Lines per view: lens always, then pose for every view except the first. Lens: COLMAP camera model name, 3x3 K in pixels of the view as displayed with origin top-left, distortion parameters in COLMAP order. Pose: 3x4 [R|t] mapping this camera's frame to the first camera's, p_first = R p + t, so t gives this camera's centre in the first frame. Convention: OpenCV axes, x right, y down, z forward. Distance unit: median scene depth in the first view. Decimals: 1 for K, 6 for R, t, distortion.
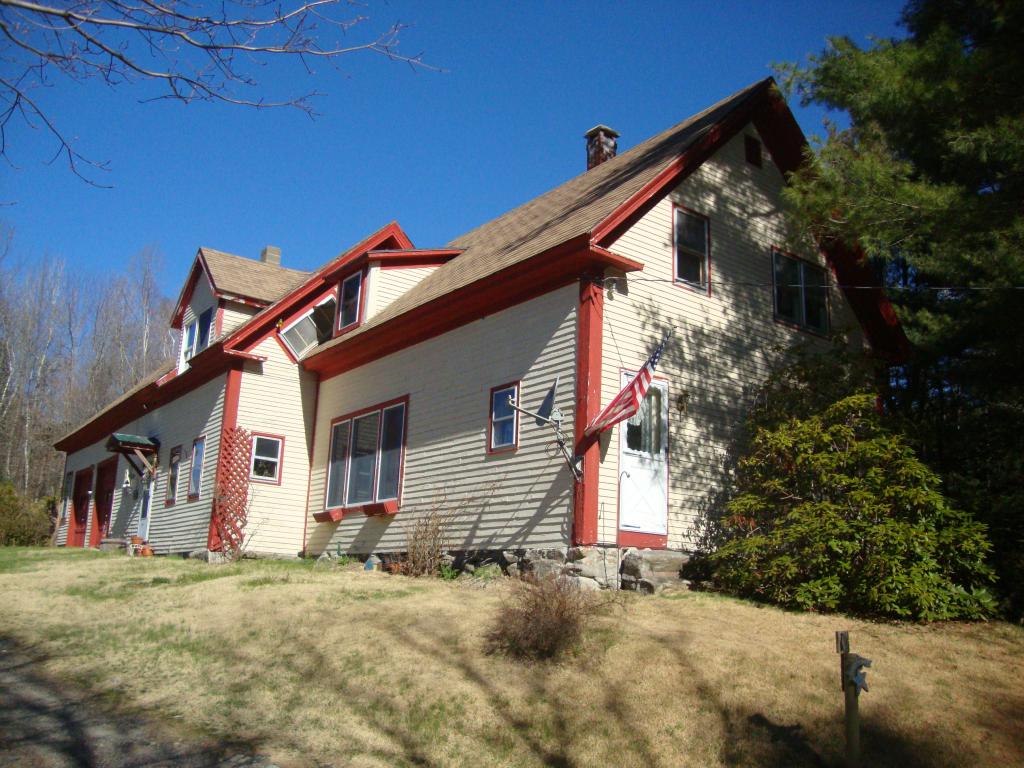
lens RADIAL K [[923.6, 0, 512.0], [0, 923.6, 384.0], [0, 0, 1]] dist [-0.193185, 0.206962]
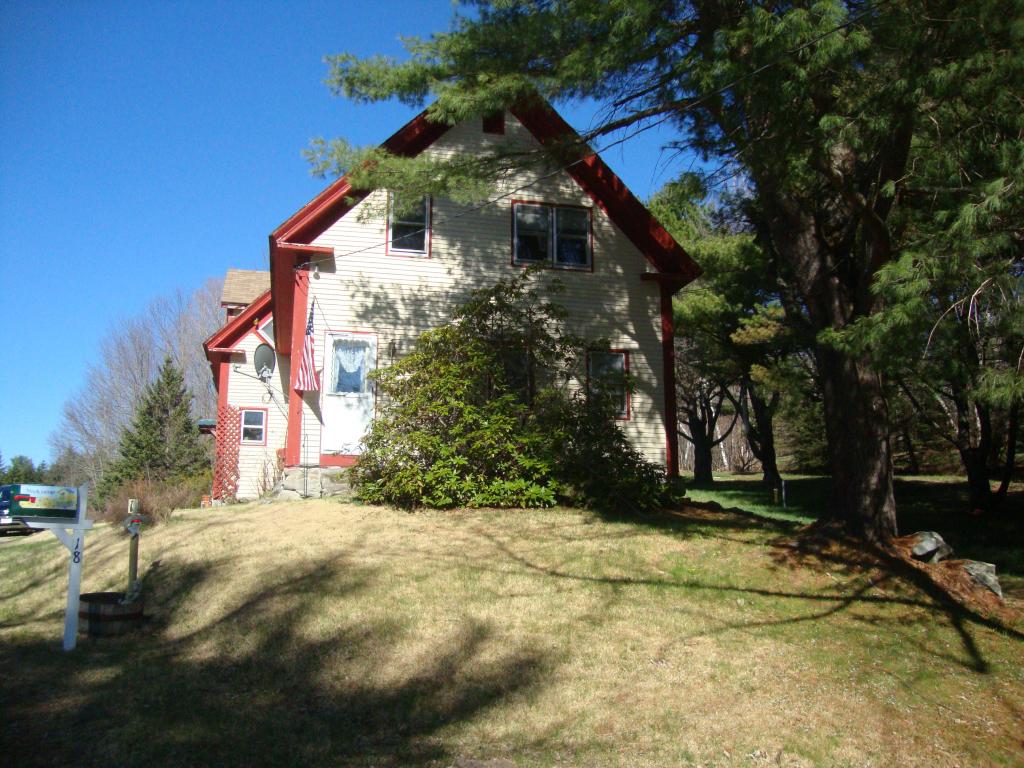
lens RADIAL K [[923.6, 0, 512.0], [0, 923.6, 384.0], [0, 0, 1]] dist [-0.193185, 0.206962]
pose [[0.931101, -0.118560, -0.344956, 0.657538], [0.135577, 0.990438, 0.025537, 0.047080], [0.338630, -0.070545, 0.938271, -0.119490]]
